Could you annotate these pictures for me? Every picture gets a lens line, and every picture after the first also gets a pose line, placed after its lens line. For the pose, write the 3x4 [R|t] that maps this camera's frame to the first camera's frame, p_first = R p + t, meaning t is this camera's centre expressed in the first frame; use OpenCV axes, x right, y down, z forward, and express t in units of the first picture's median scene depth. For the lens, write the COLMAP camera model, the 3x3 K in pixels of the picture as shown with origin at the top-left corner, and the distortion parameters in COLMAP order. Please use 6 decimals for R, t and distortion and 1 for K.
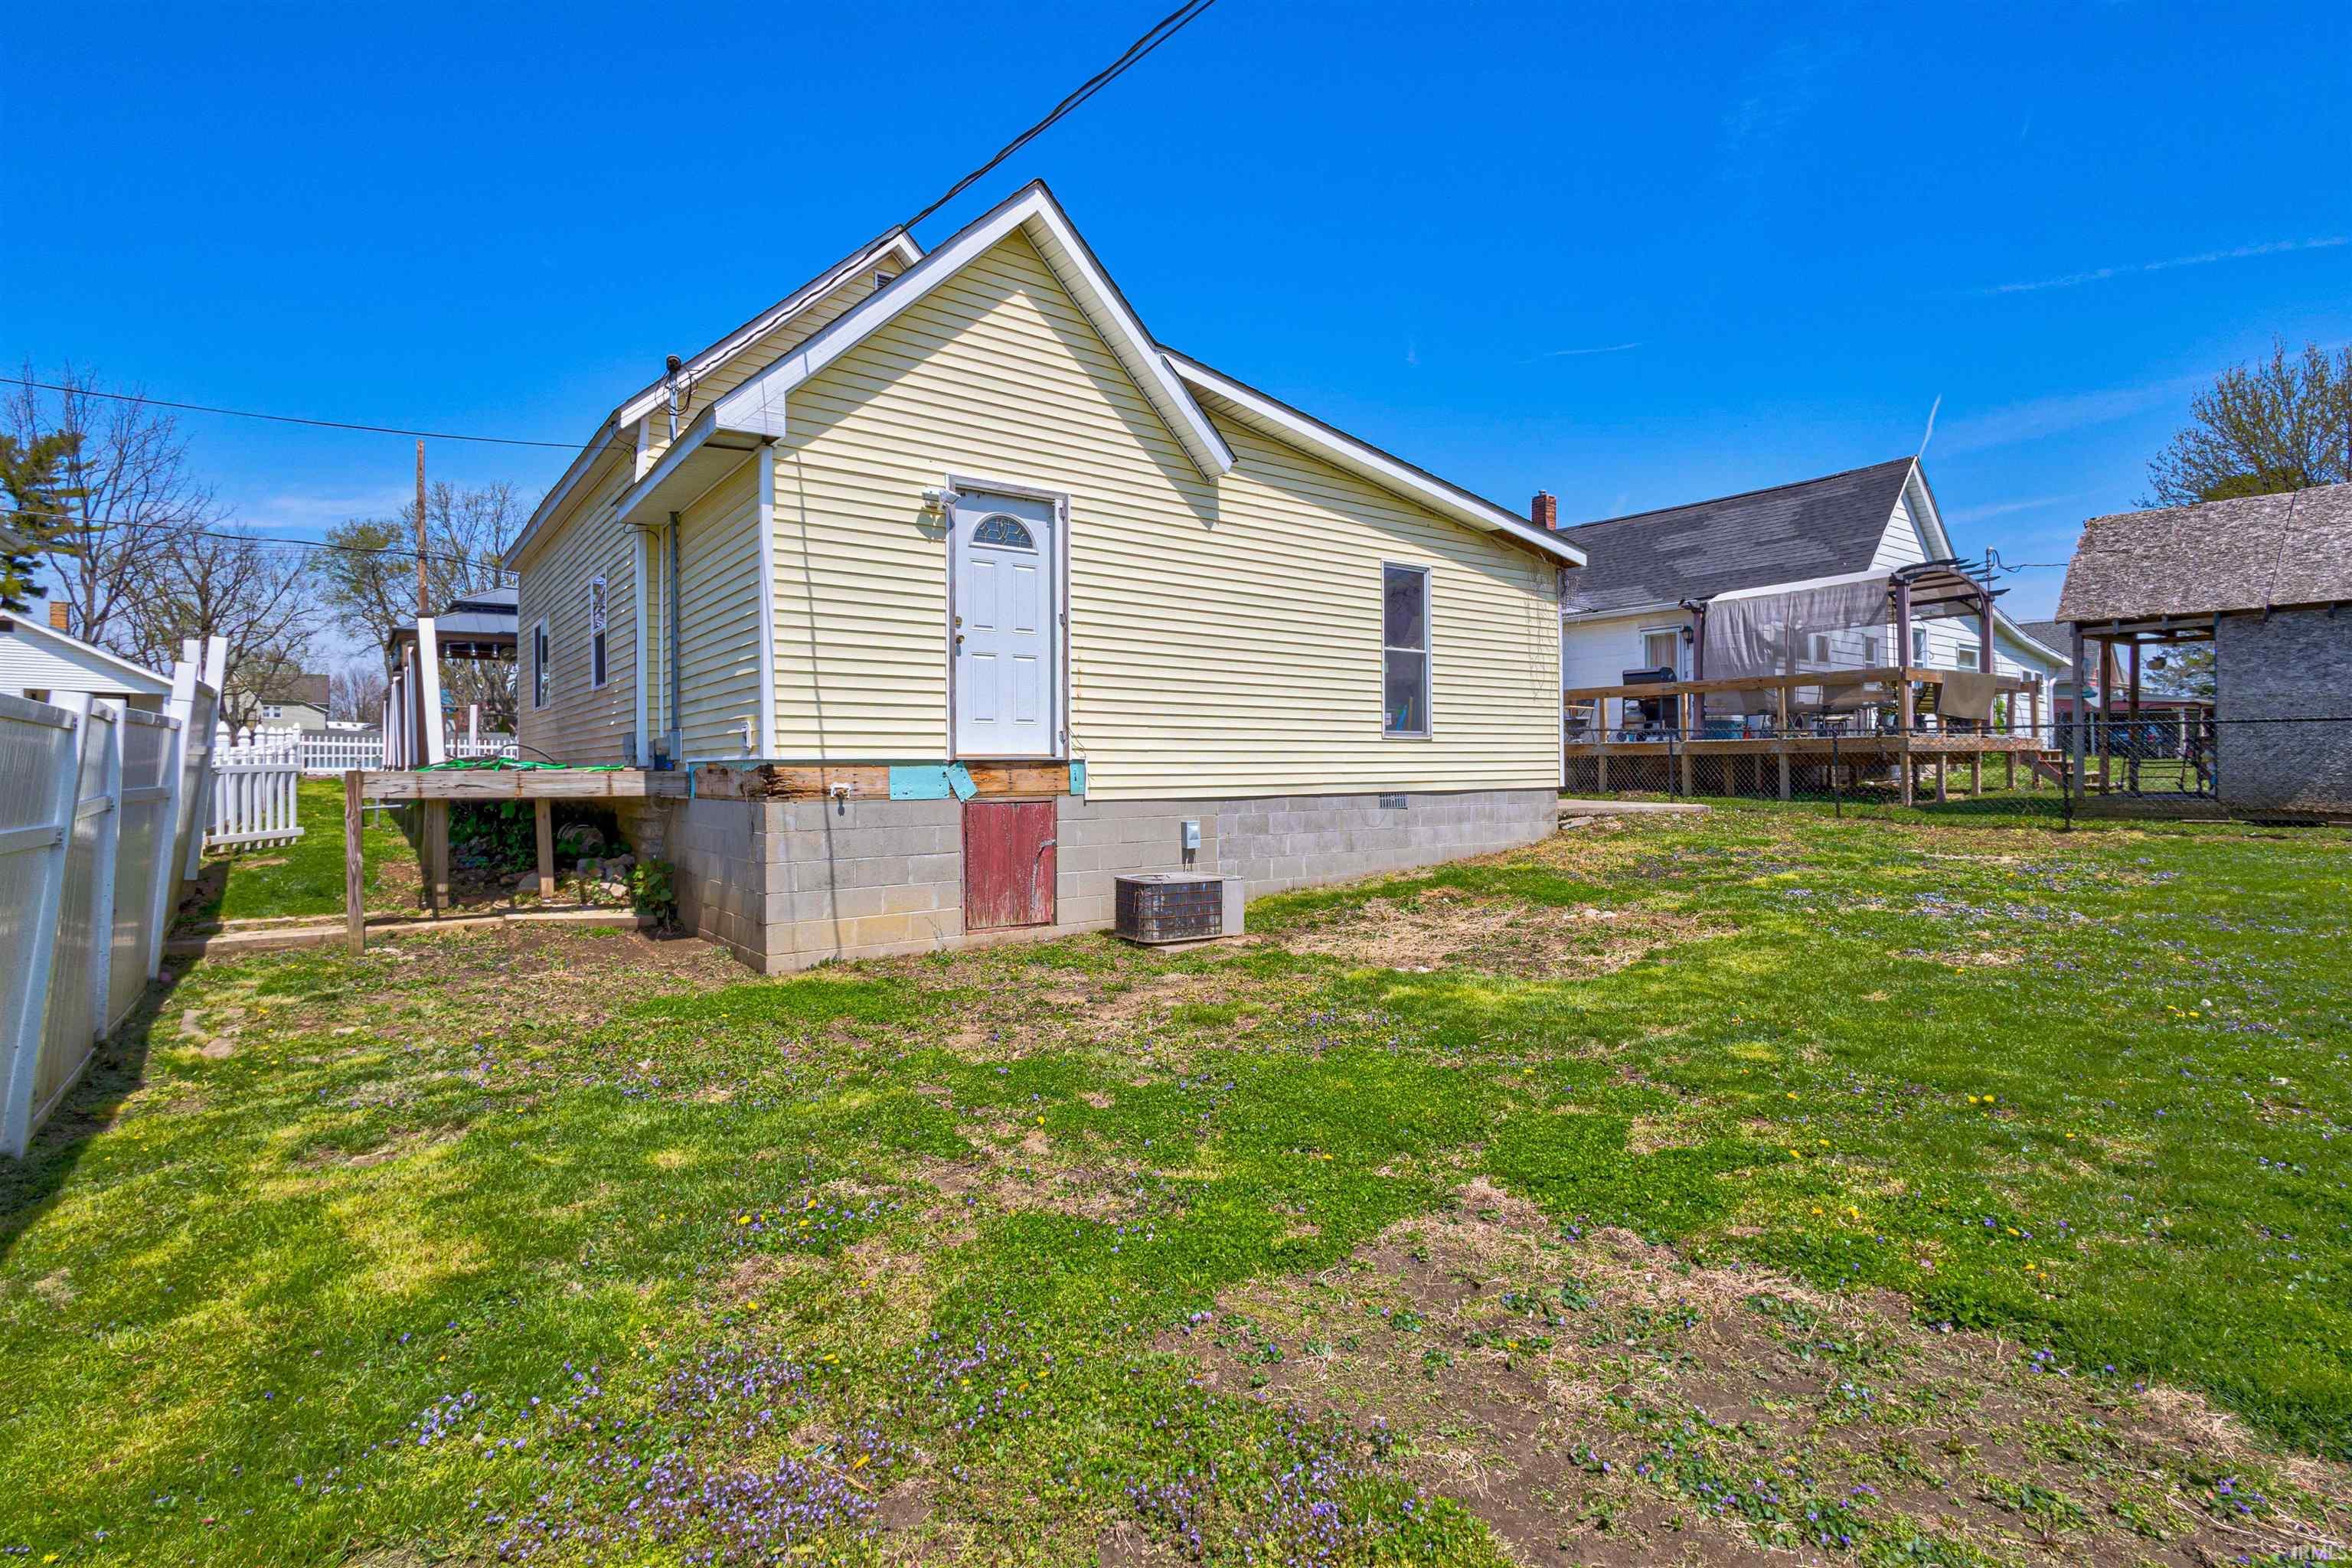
lens RADIAL K [[1088.8, 0, 1166.0], [0, 1088.8, 760.1], [0, 0, 1]] dist [0.010256, -0.002135]
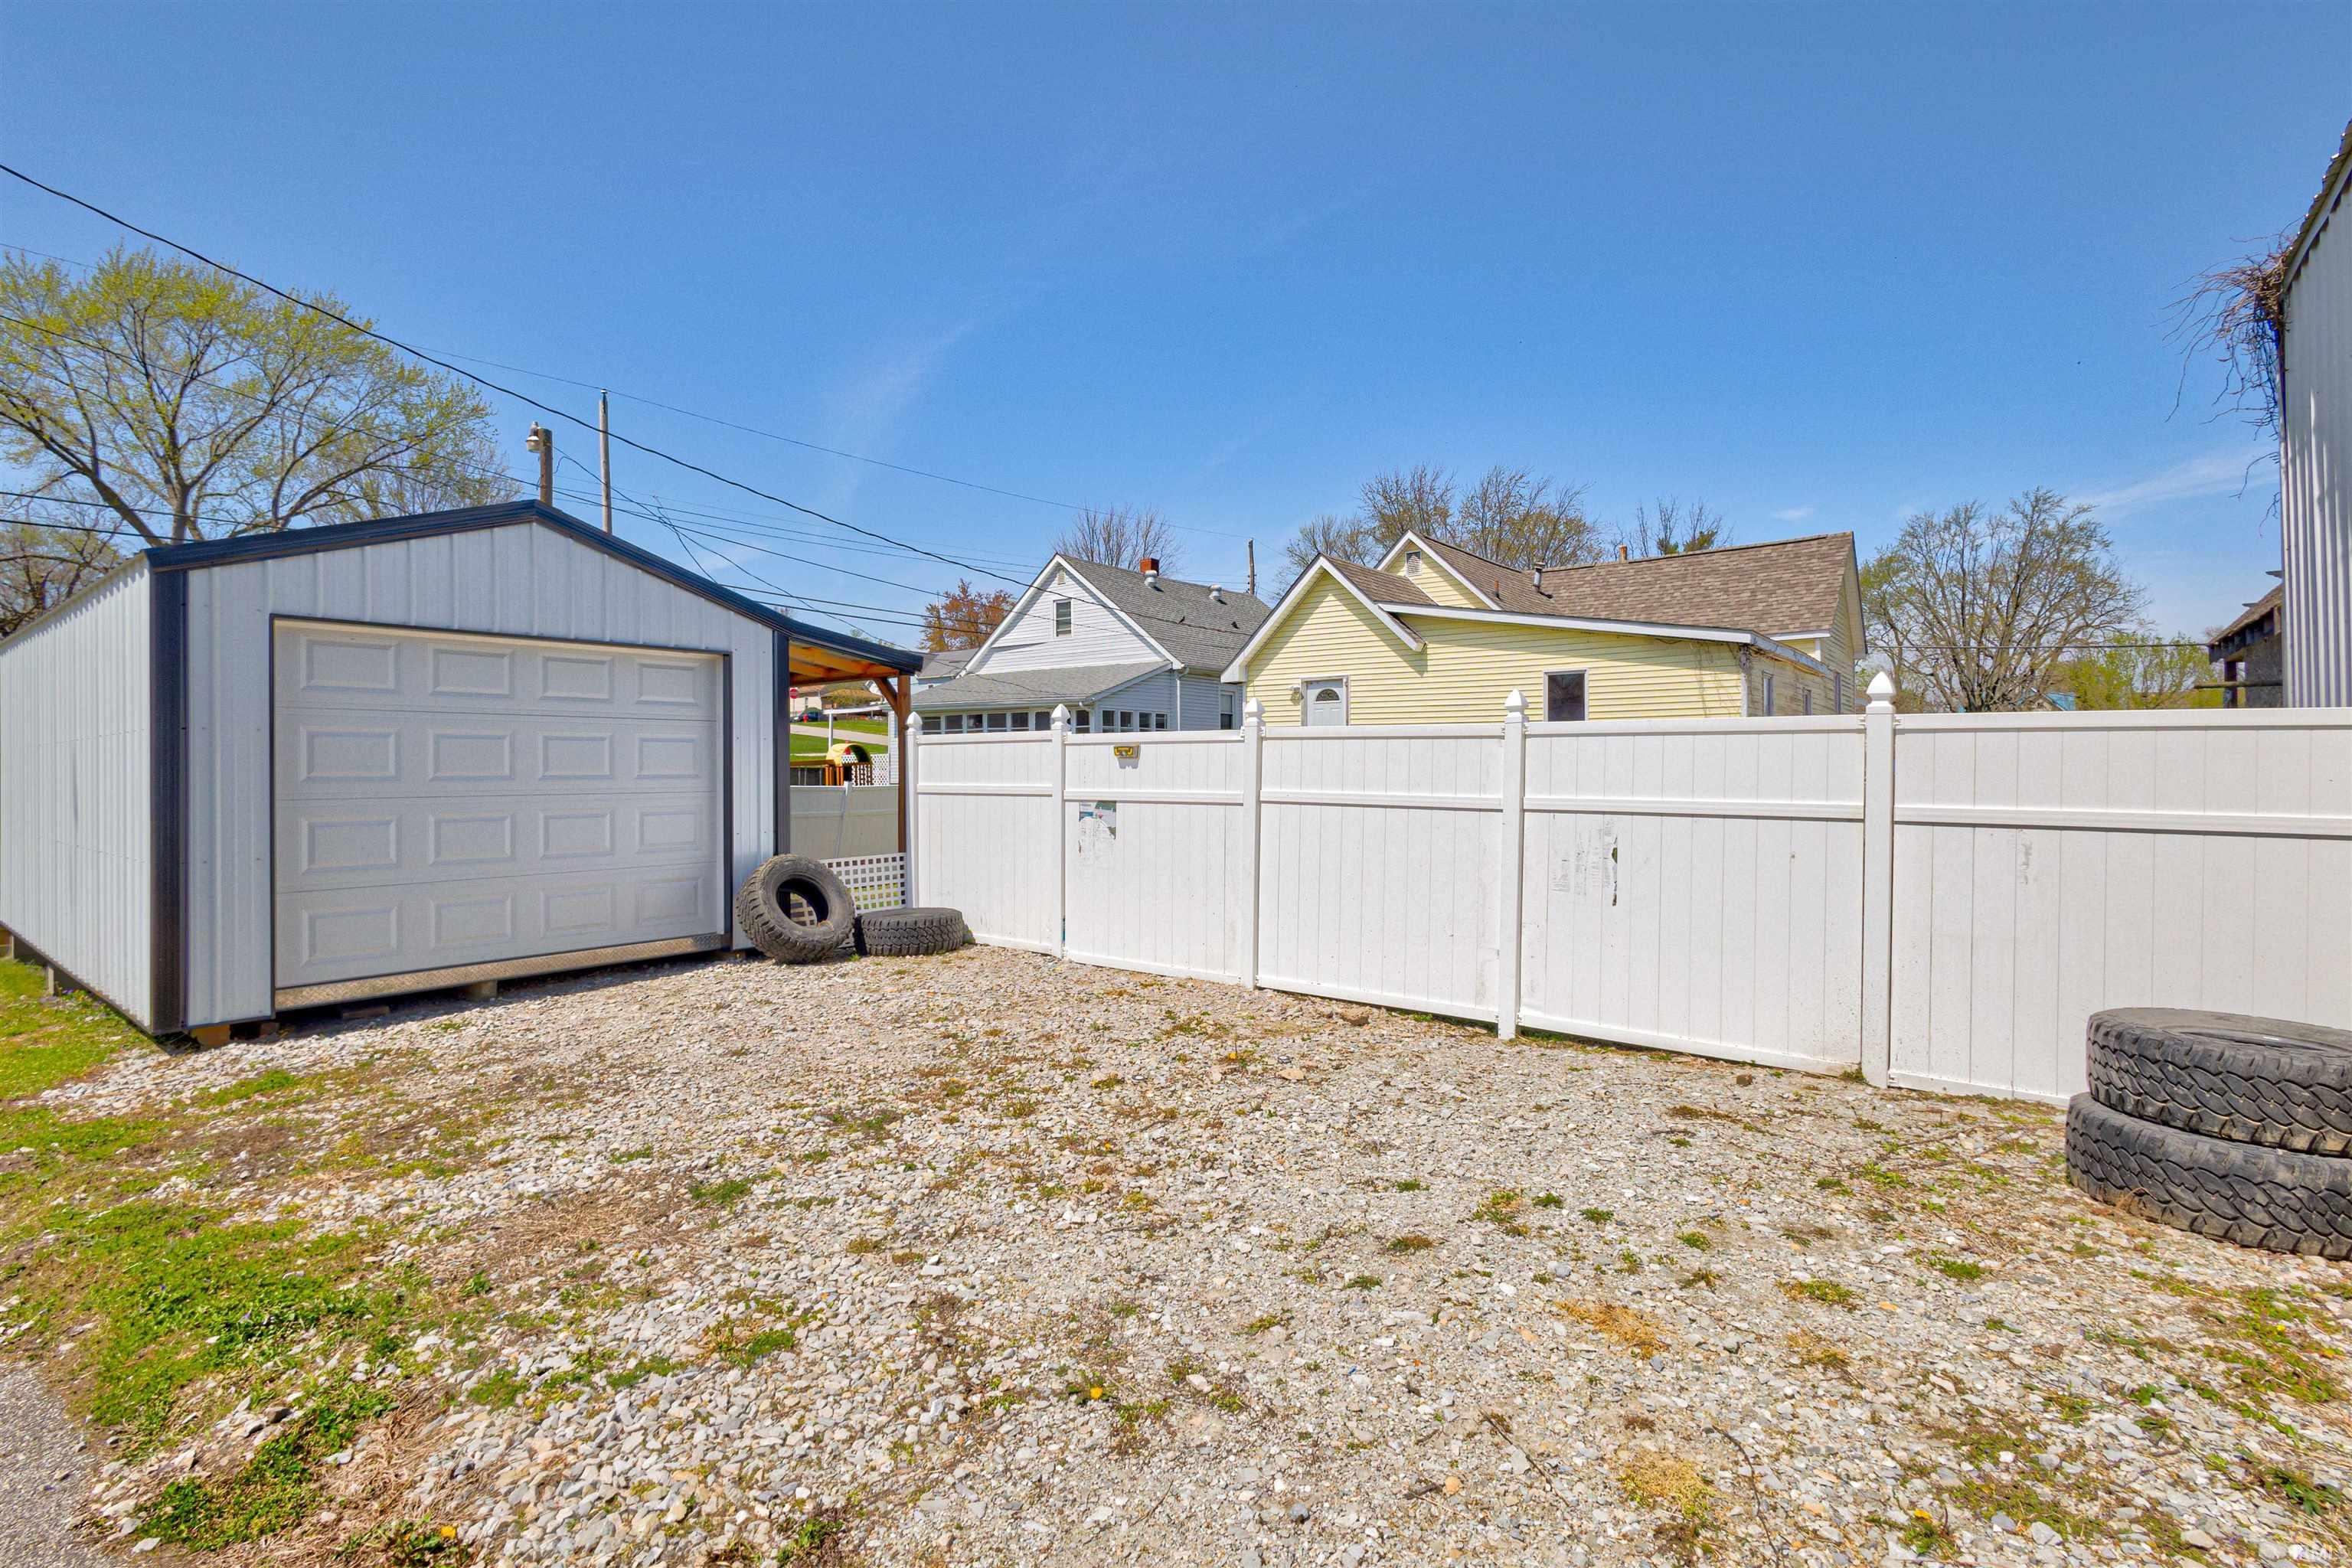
lens RADIAL K [[1088.8, 0, 1180.7], [0, 1088.8, 783.7], [0, 0, 1]] dist [0.010256, -0.002135]
pose [[0.266858, 0.014813, -0.963622, 2.027383], [0.004572, 0.999851, 0.016636, -0.053989], [0.963725, -0.008845, 0.266751, 0.042240]]
